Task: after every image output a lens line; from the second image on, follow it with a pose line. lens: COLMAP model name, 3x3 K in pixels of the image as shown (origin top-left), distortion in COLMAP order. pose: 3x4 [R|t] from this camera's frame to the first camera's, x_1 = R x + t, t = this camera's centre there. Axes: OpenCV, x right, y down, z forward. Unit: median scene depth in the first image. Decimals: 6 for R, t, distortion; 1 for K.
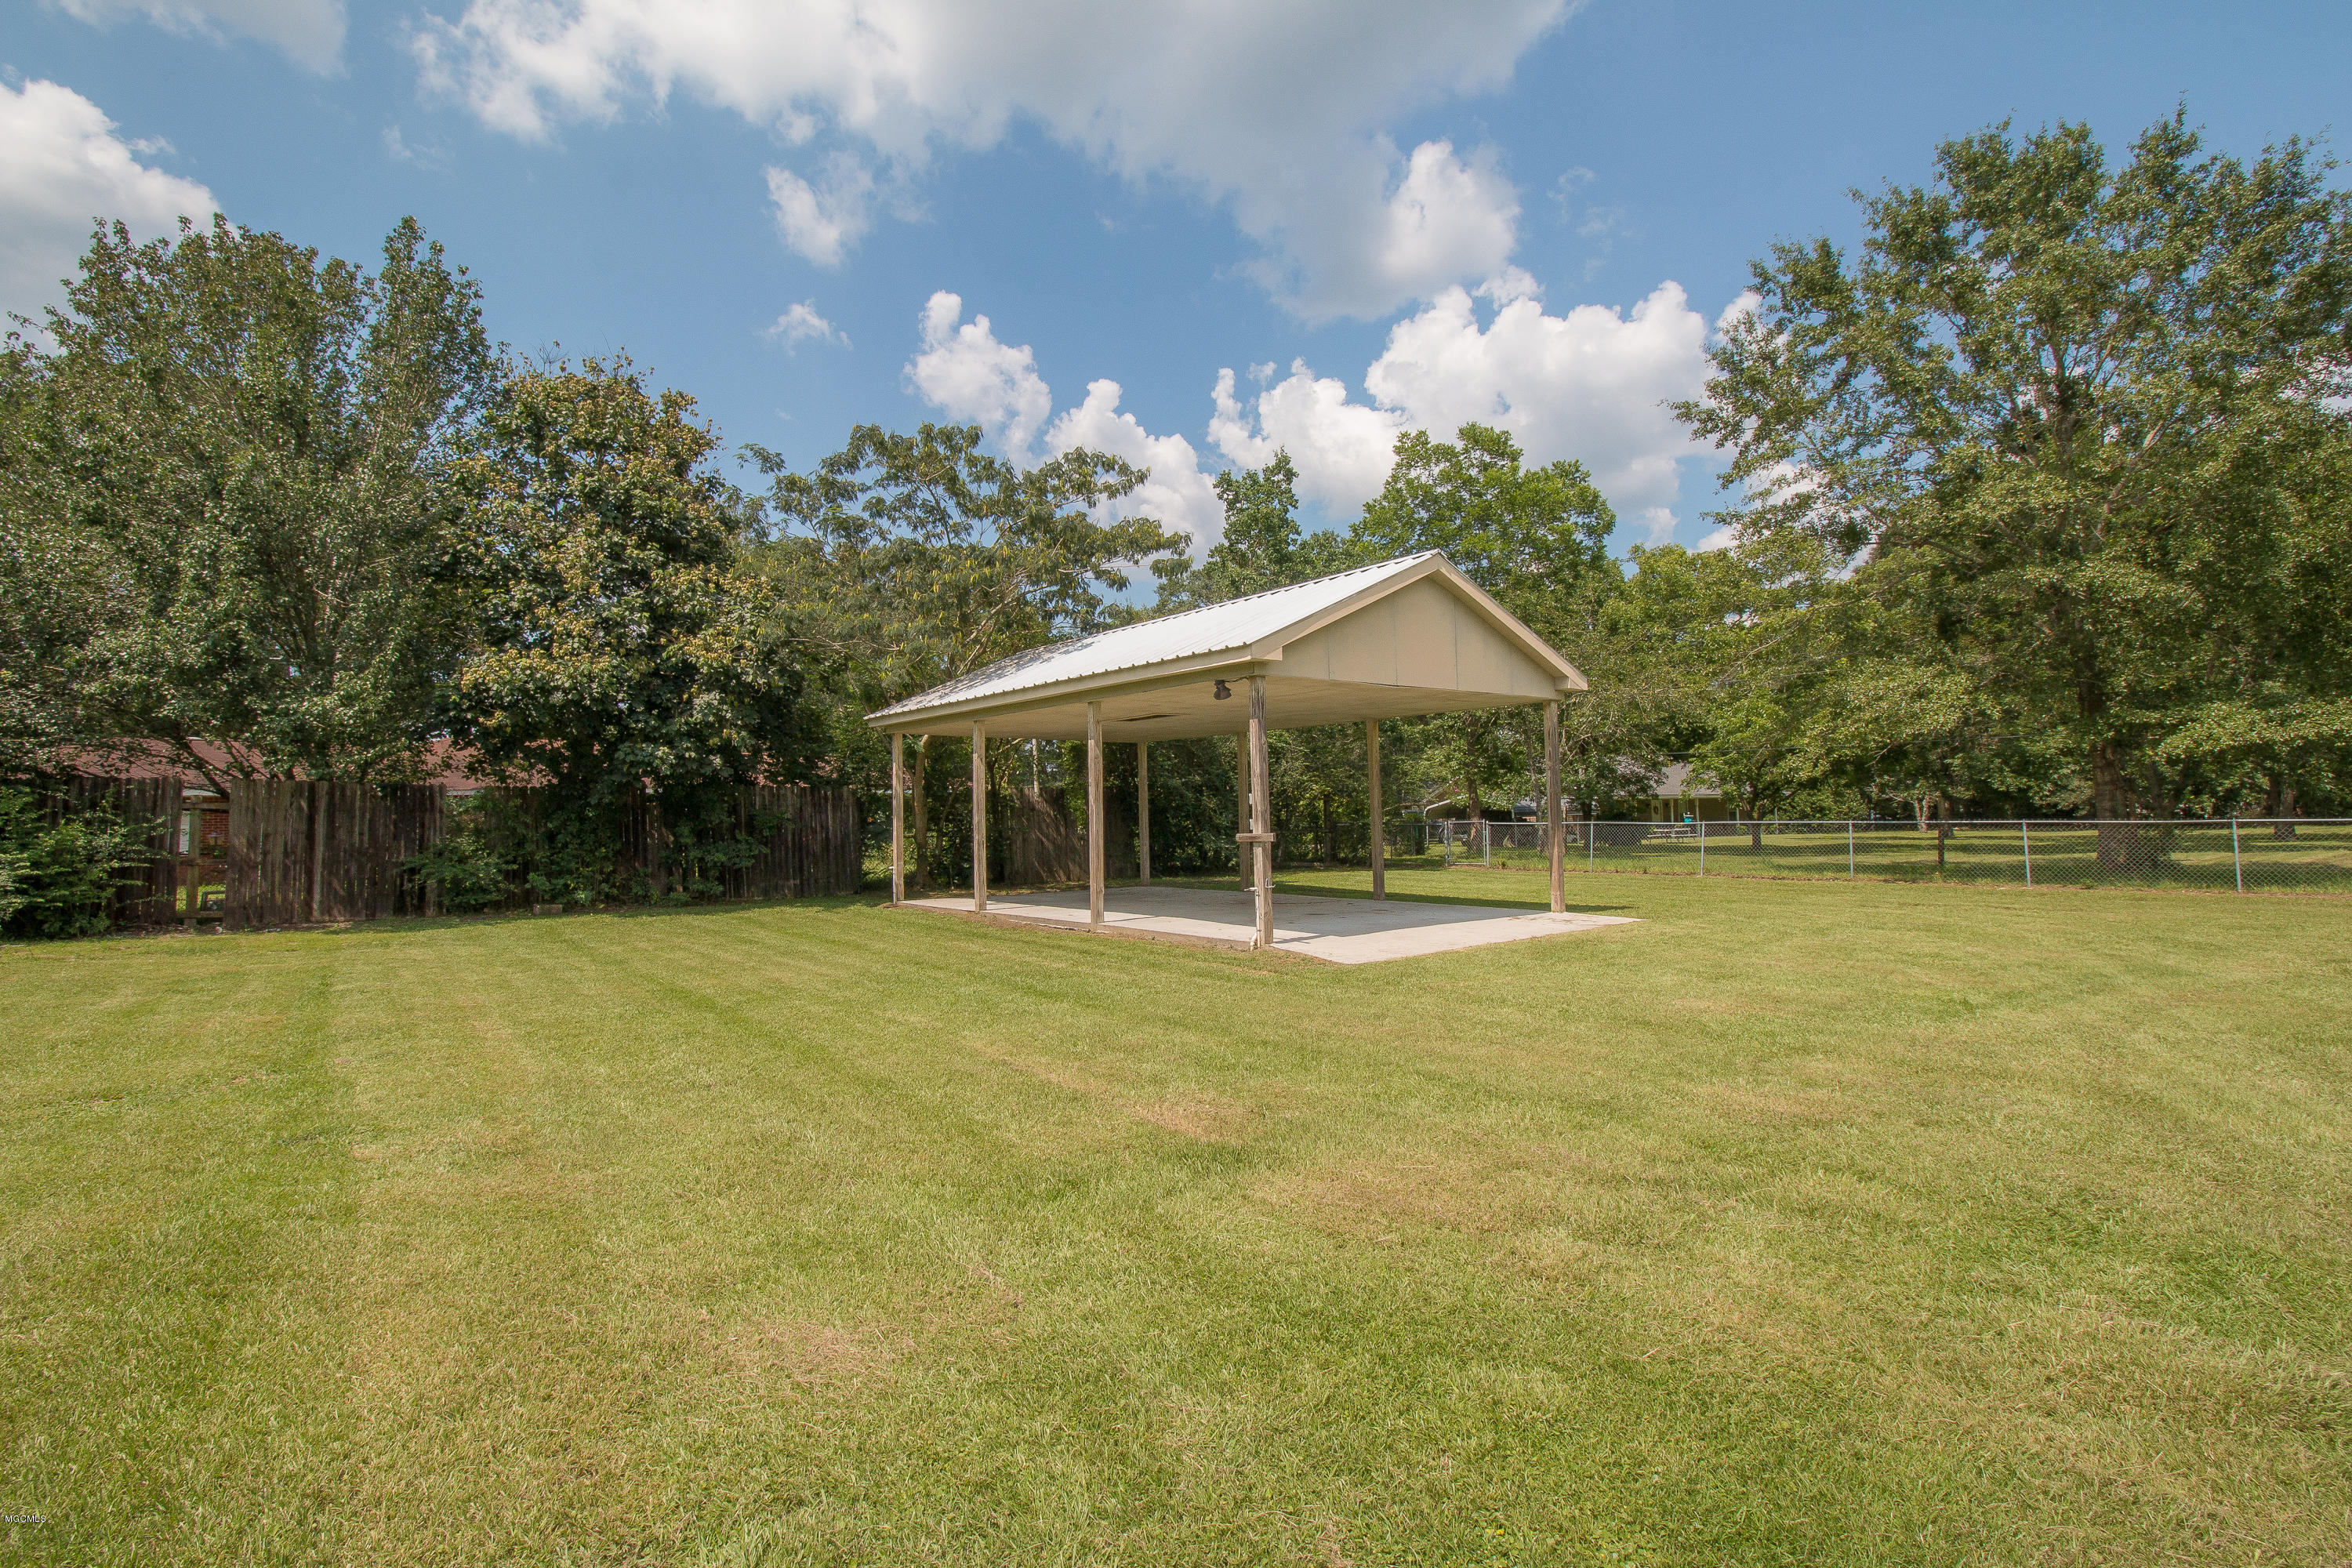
lens RADIAL K [[1088.2, 0, 1155.0], [0, 1088.2, 757.5], [0, 0, 1]] dist [0.000654, -0.013566]
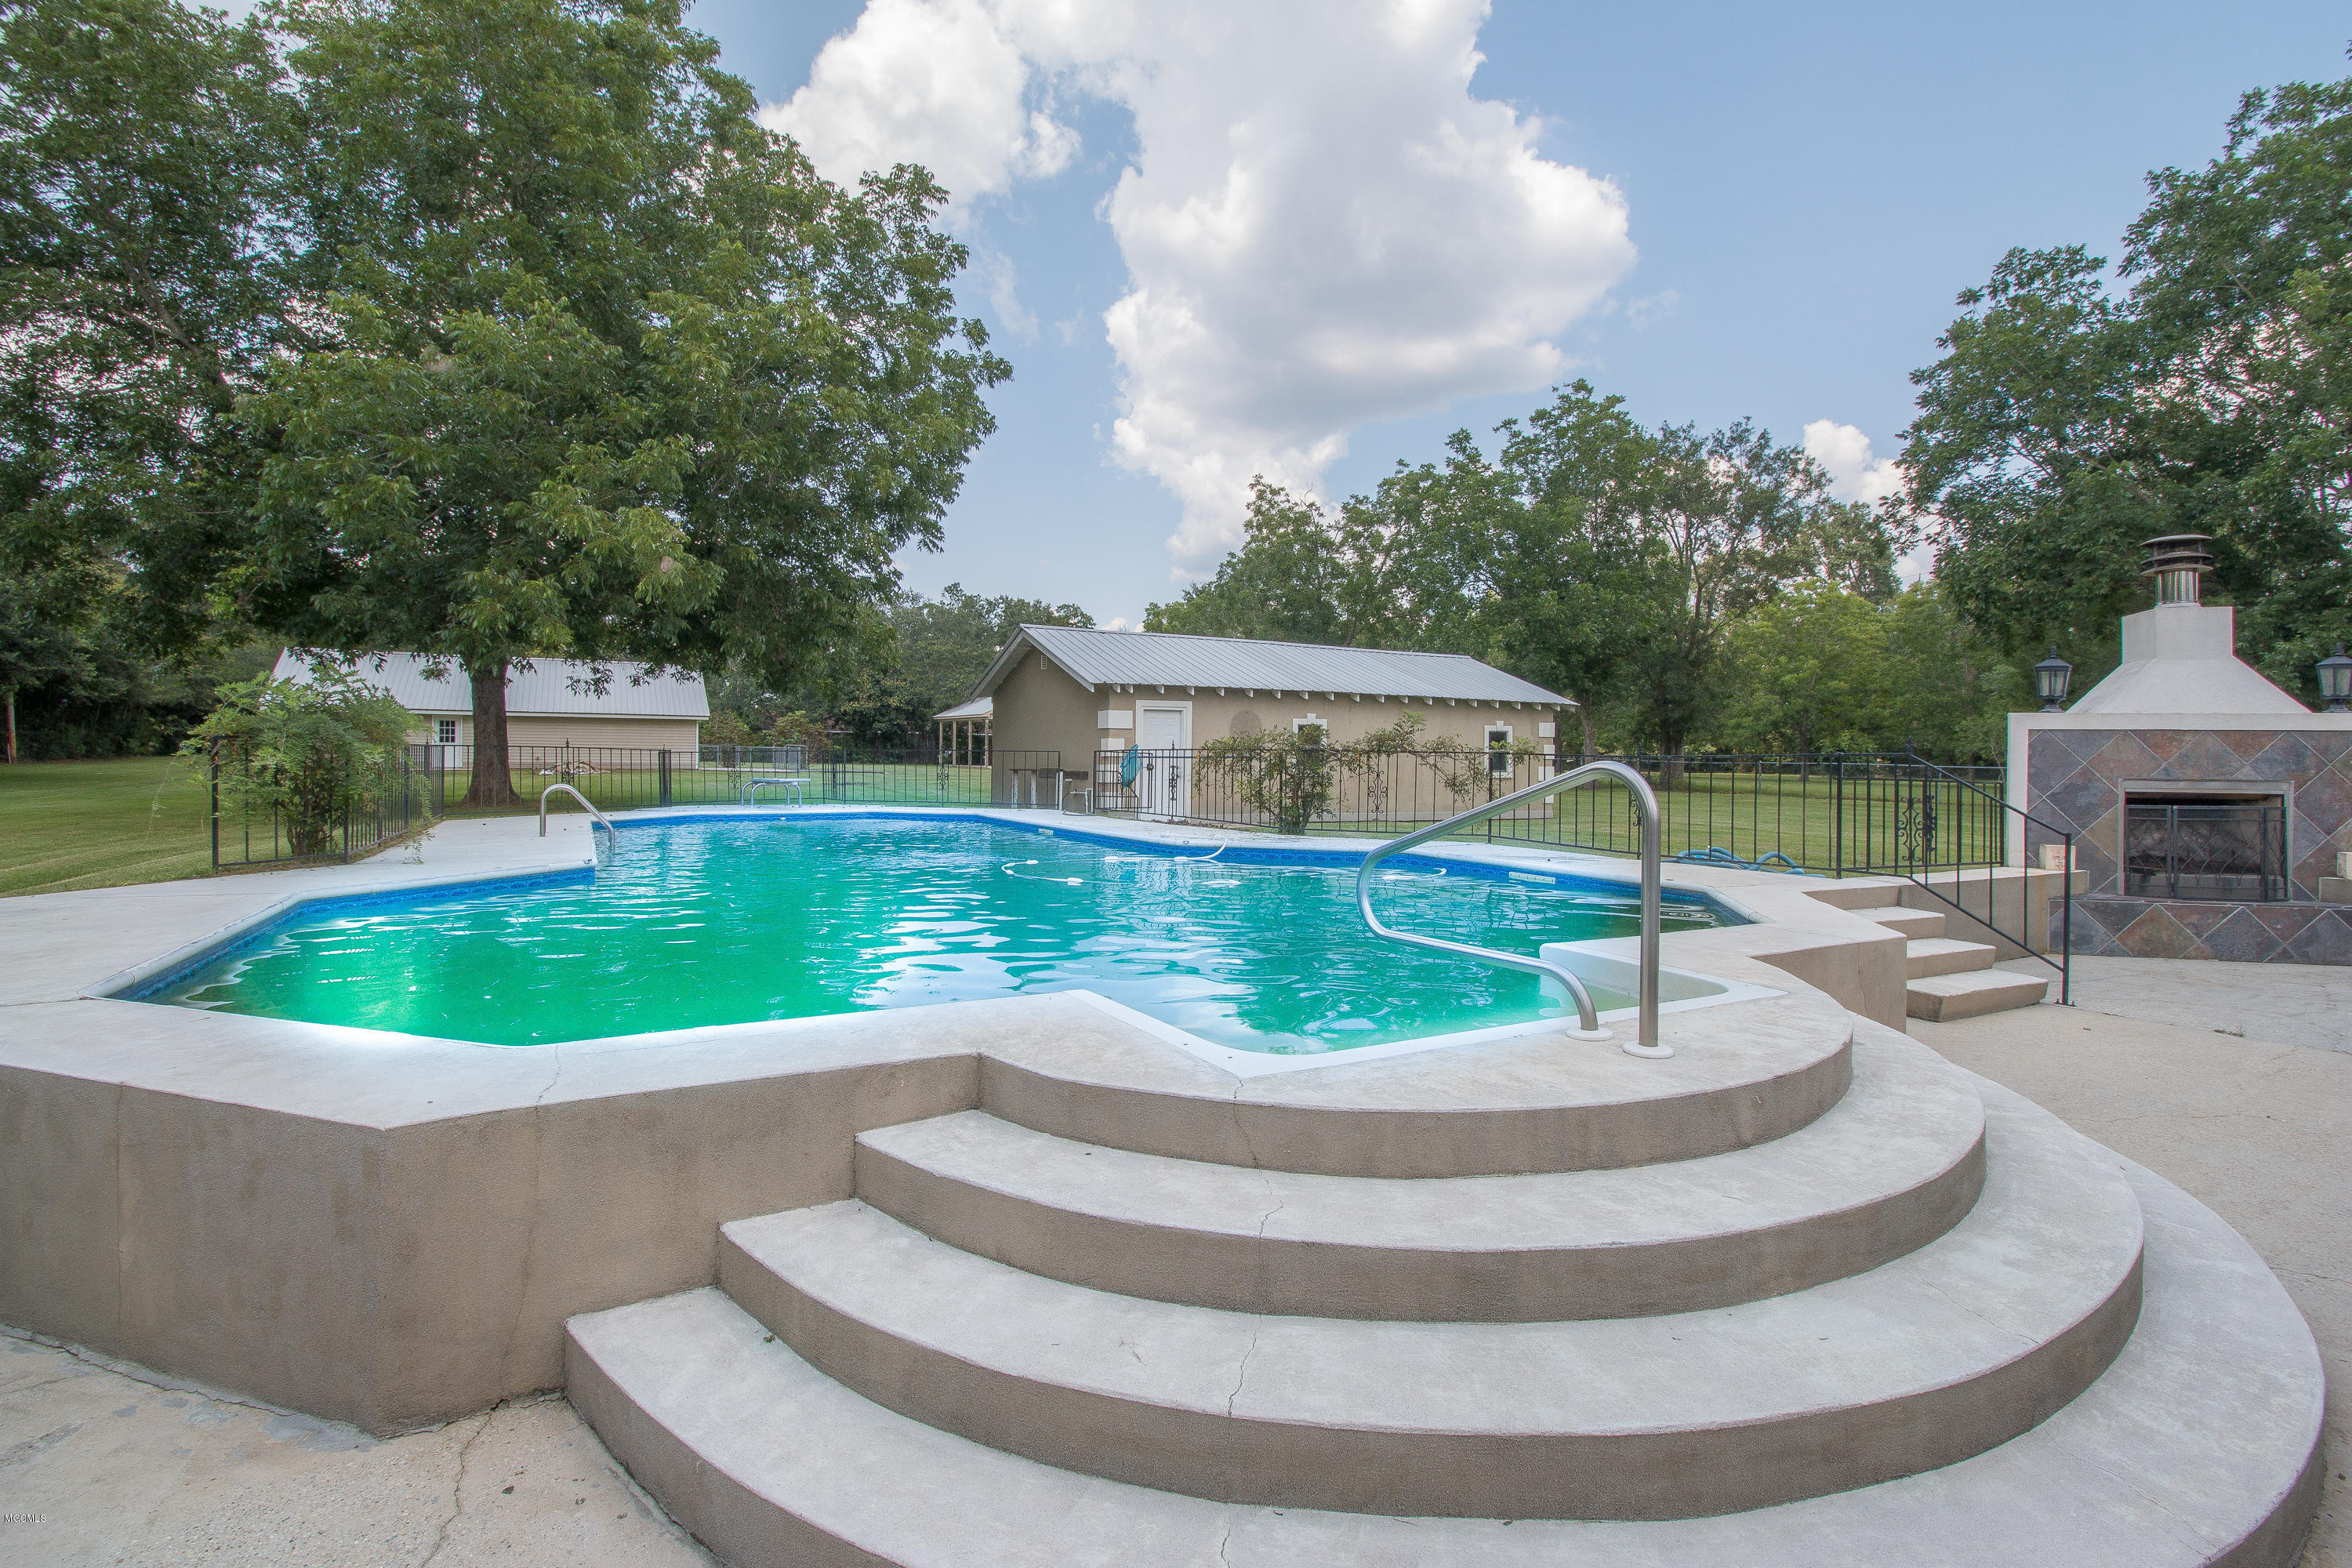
lens RADIAL K [[1088.2, 0, 1155.0], [0, 1088.2, 757.5], [0, 0, 1]] dist [0.000654, -0.013566]
pose [[0.985766, 0.032623, -0.164929, 1.194815], [-0.024014, 0.998256, 0.053924, -0.123096], [0.166400, -0.049196, 0.984830, -2.777874]]
